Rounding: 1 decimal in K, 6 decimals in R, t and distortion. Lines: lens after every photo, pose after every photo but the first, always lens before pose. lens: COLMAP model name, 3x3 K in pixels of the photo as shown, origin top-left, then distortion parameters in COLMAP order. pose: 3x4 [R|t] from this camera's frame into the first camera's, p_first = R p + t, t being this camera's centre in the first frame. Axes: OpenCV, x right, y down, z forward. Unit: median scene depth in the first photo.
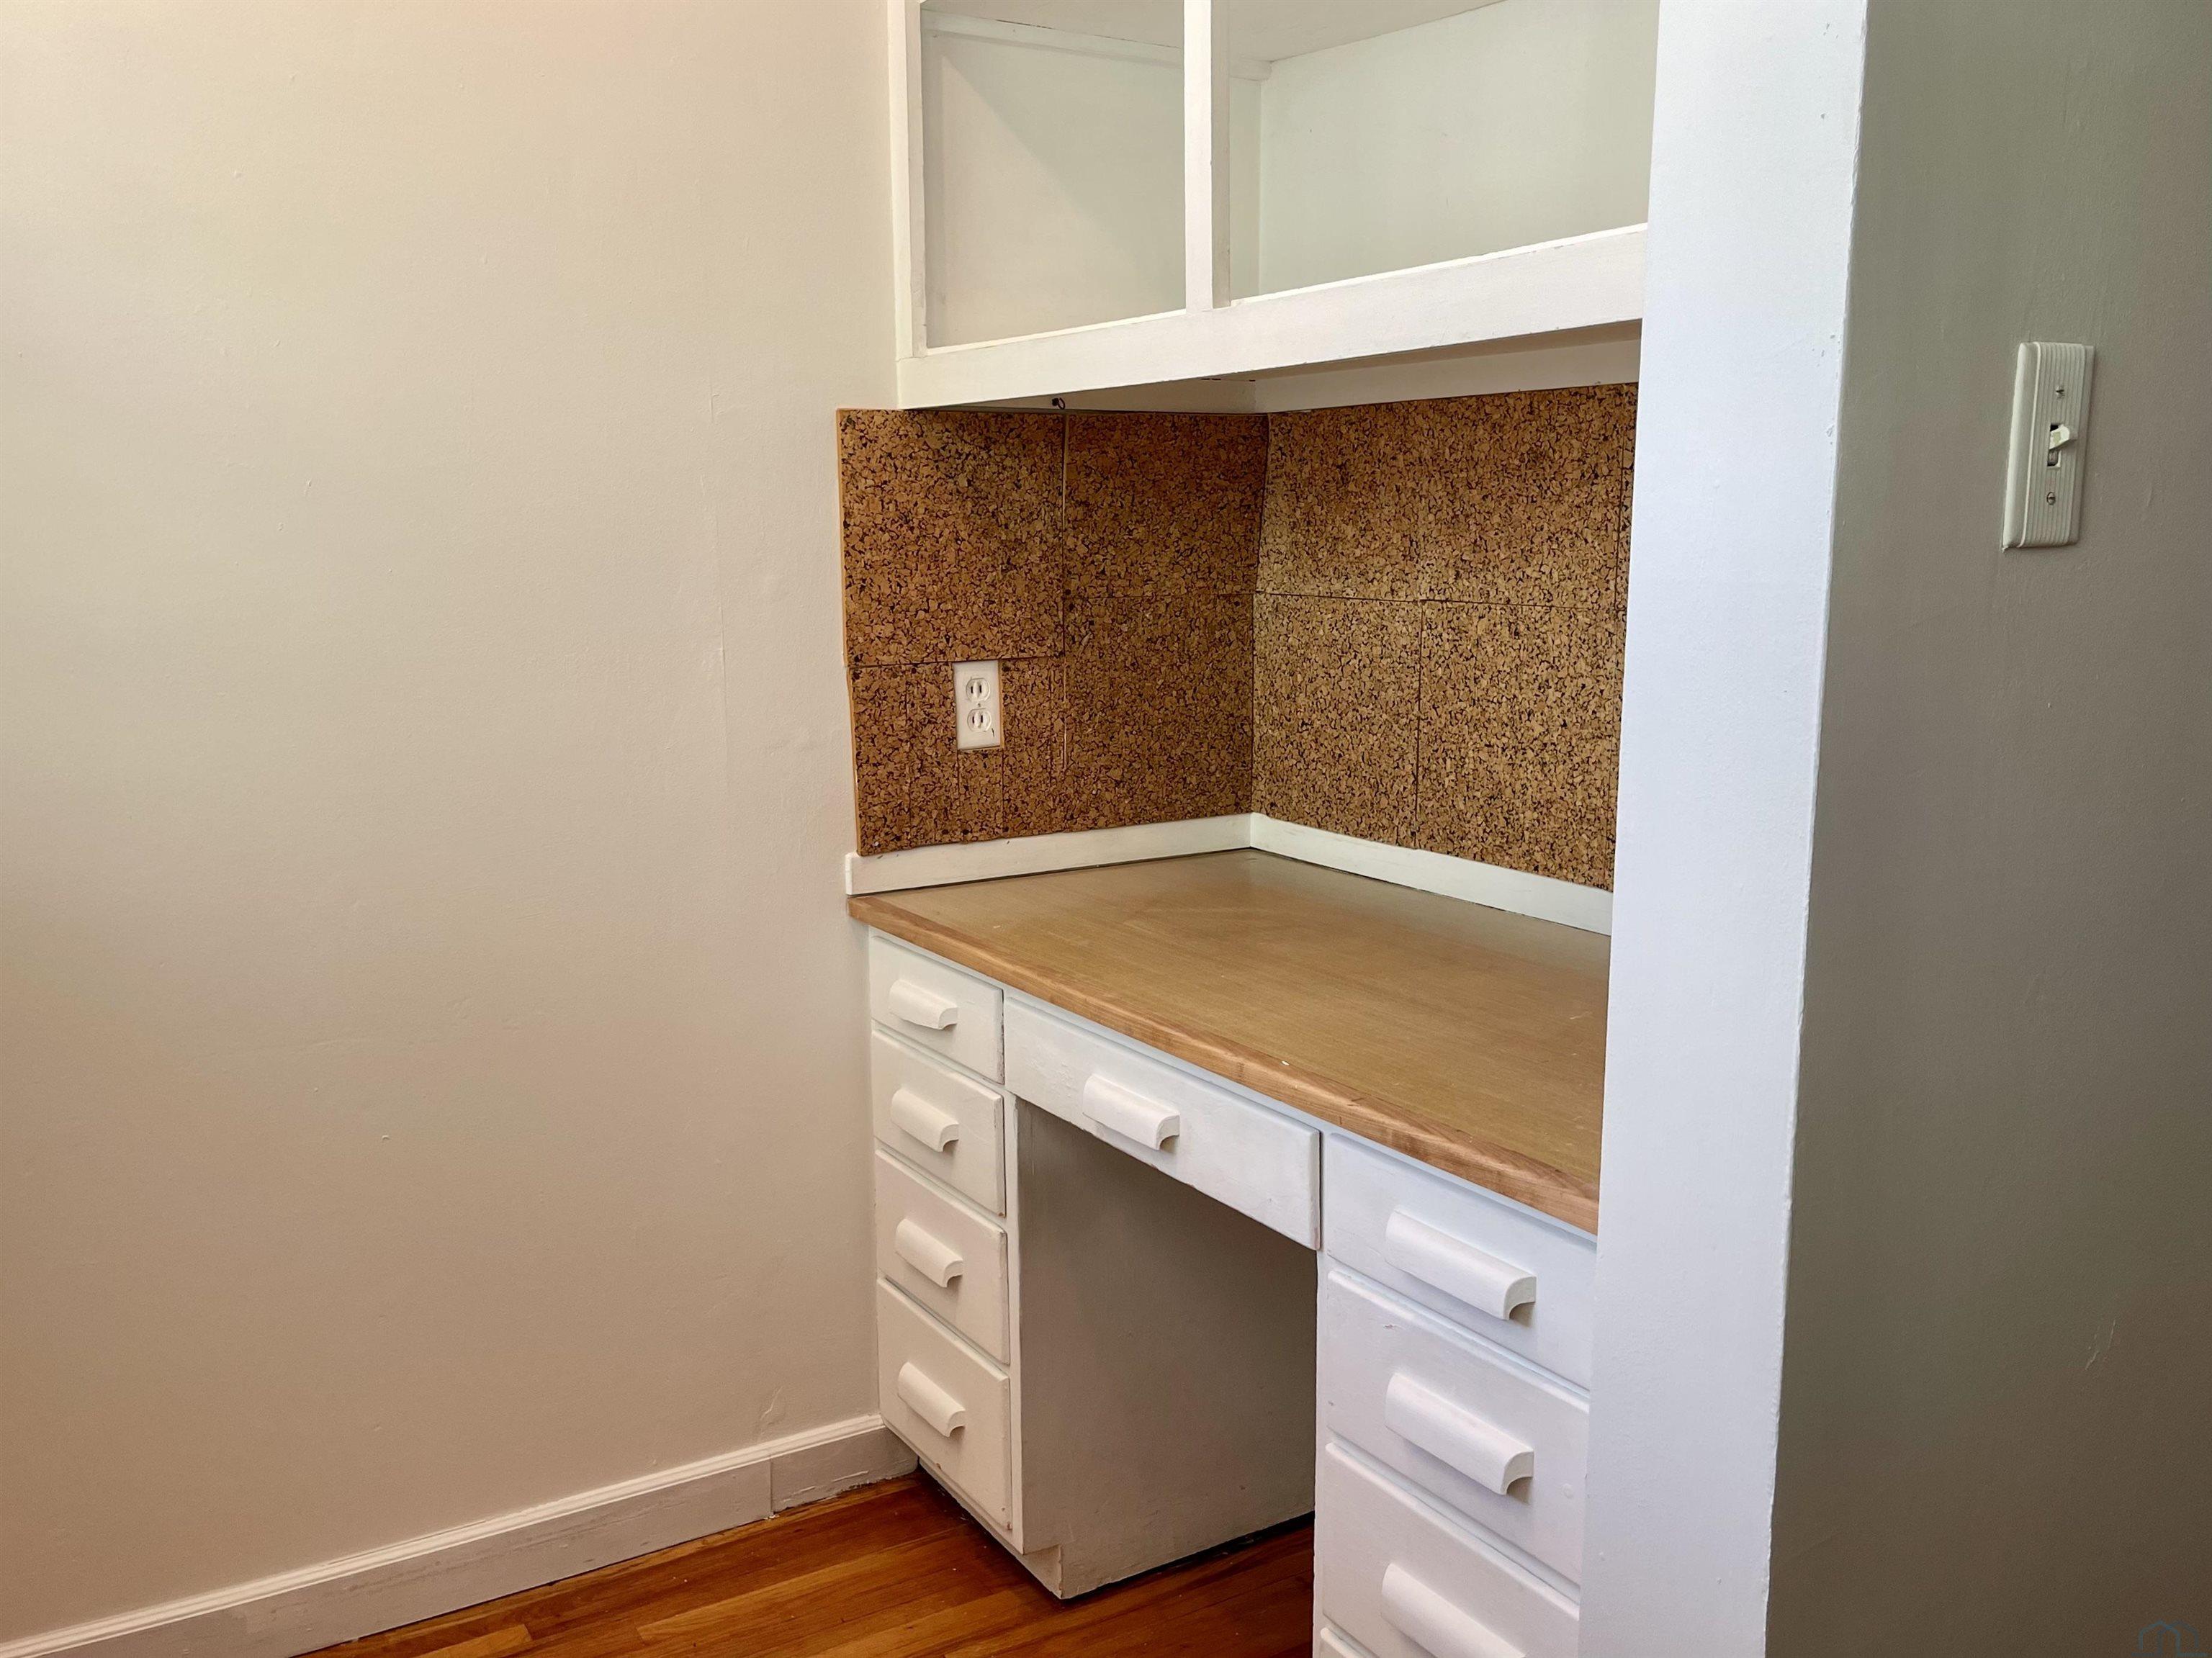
lens RADIAL K [[1901.5, 0, 1099.4], [0, 1901.5, 844.1], [0, 0, 1]] dist [0.032141, -0.020699]
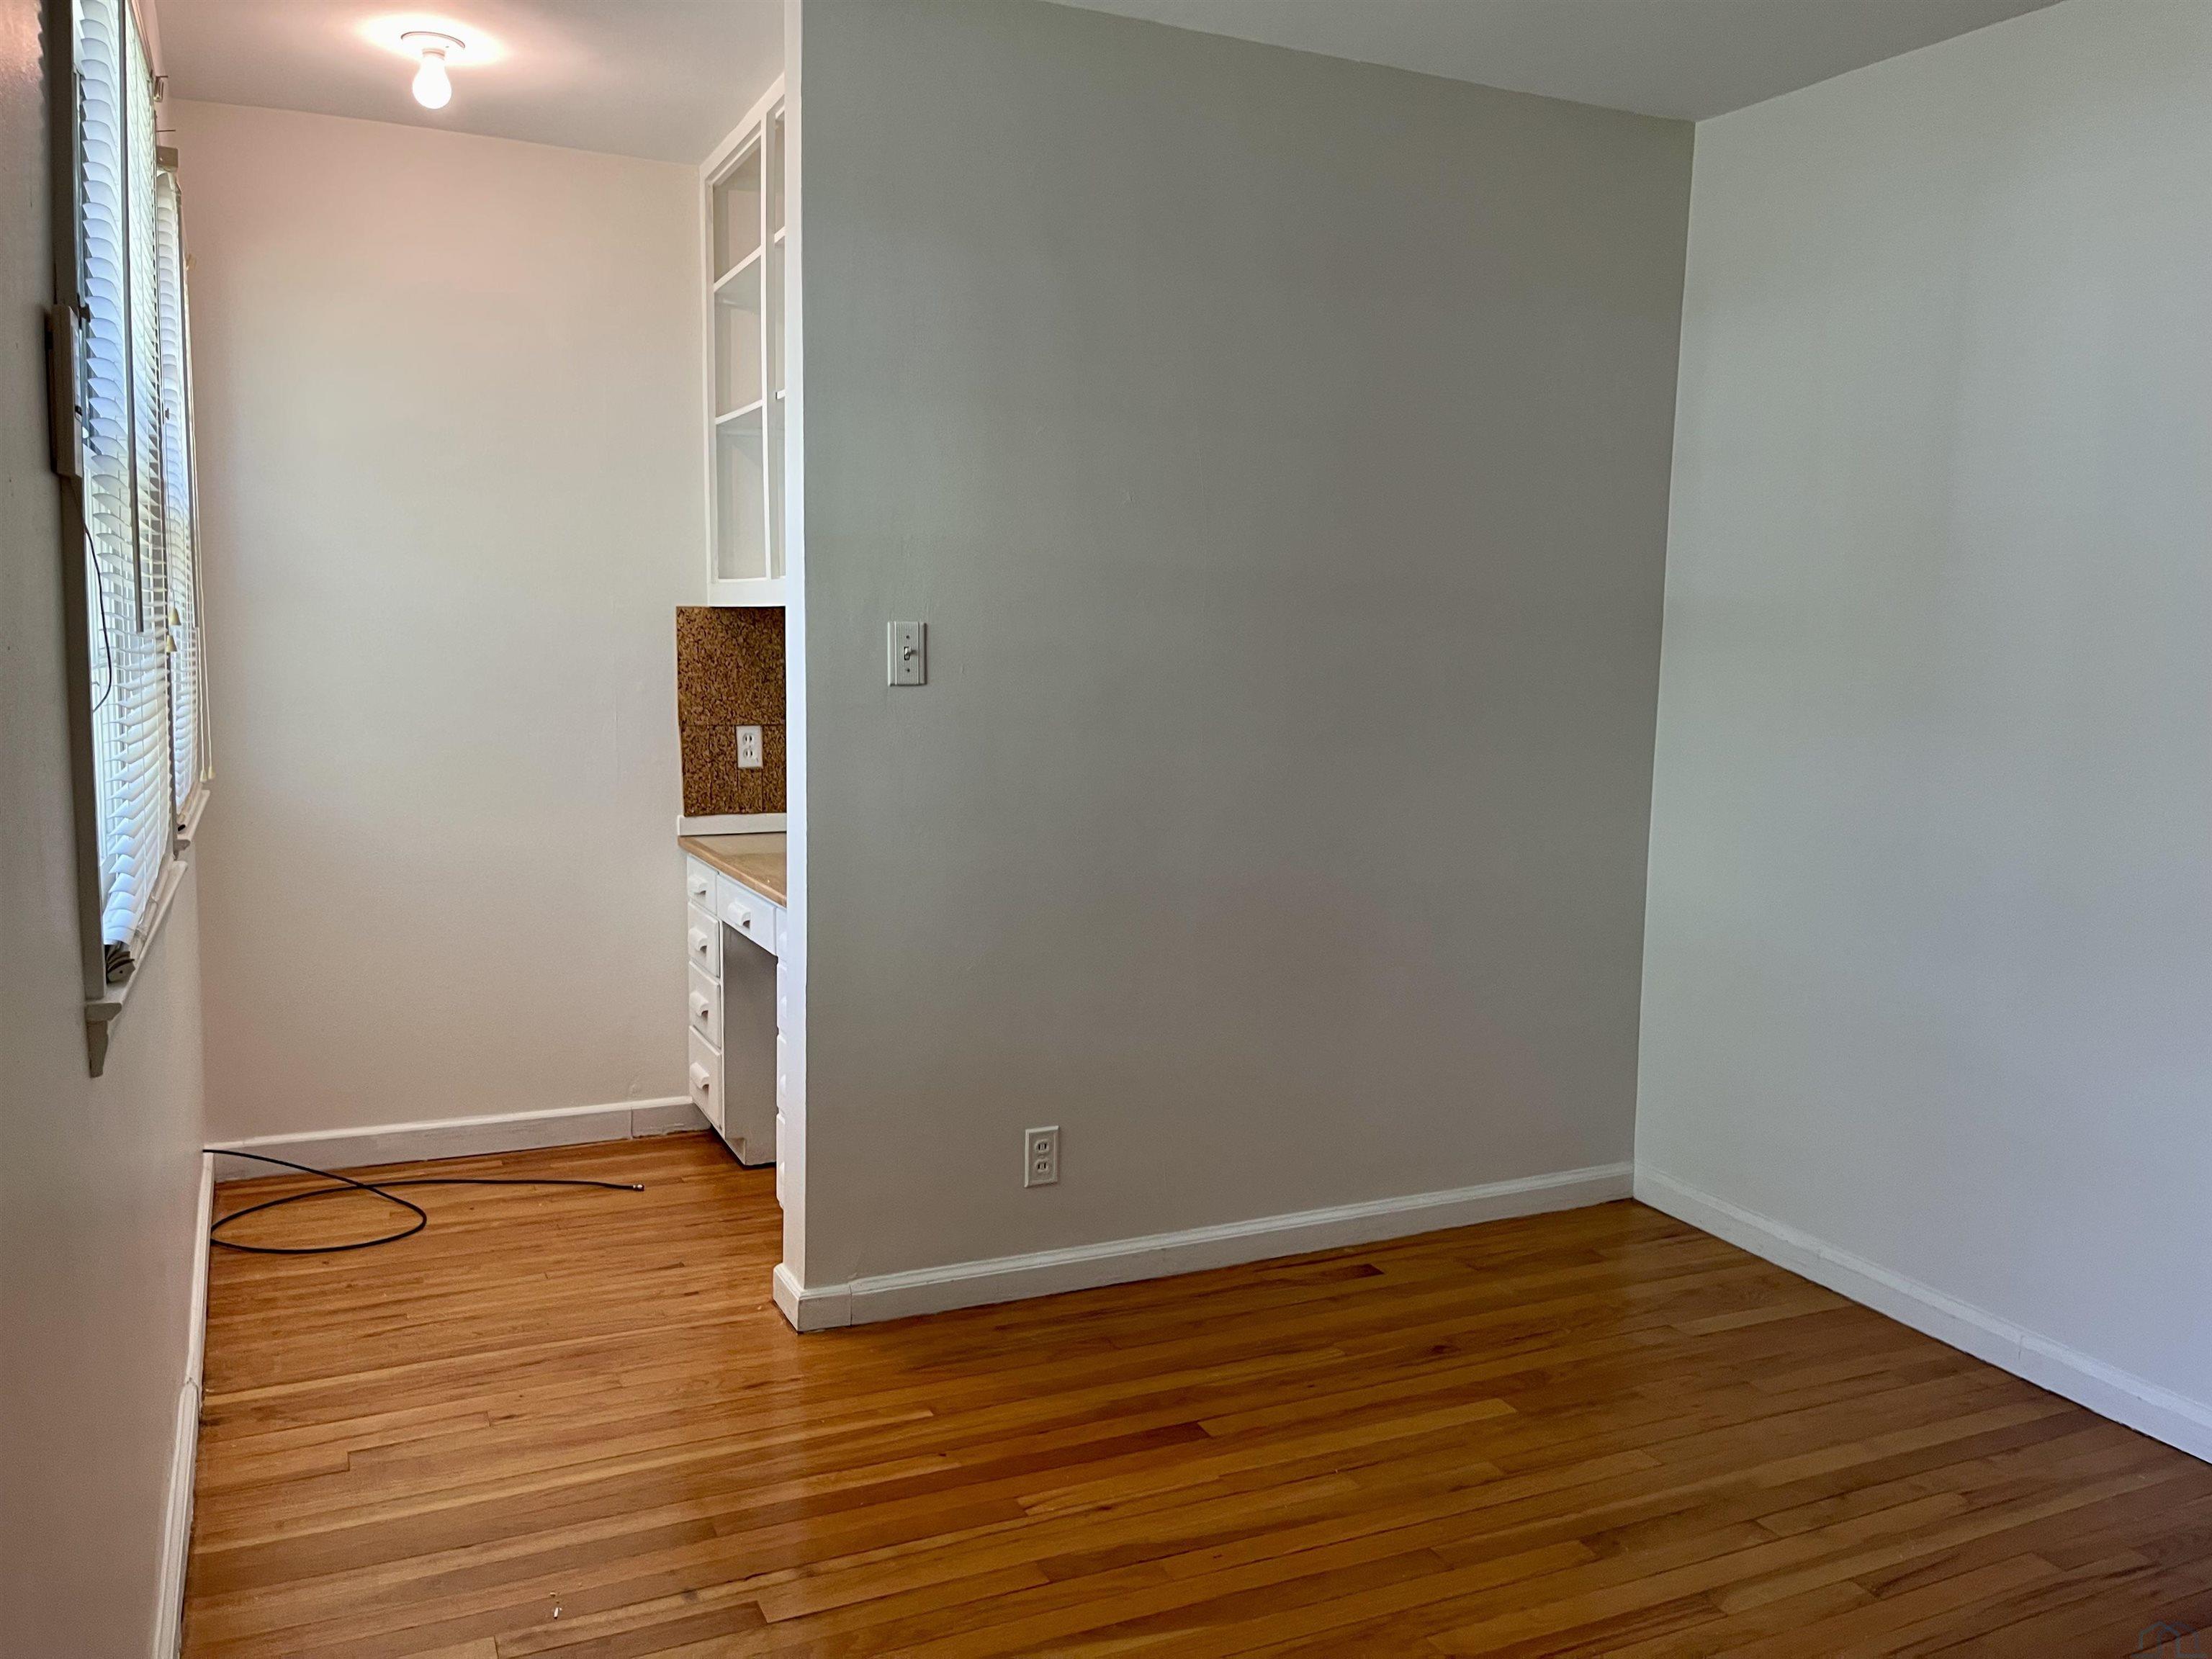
lens RADIAL K [[1691.5, 0, 1111.6], [0, 1691.5, 816.3], [0, 0, 1]] dist [0.000785, 0.002659]
pose [[0.995687, 0.030349, -0.087667, 0.509010], [-0.035660, 0.997582, -0.059656, 0.101082], [0.085644, 0.062525, 0.994362, -0.812688]]
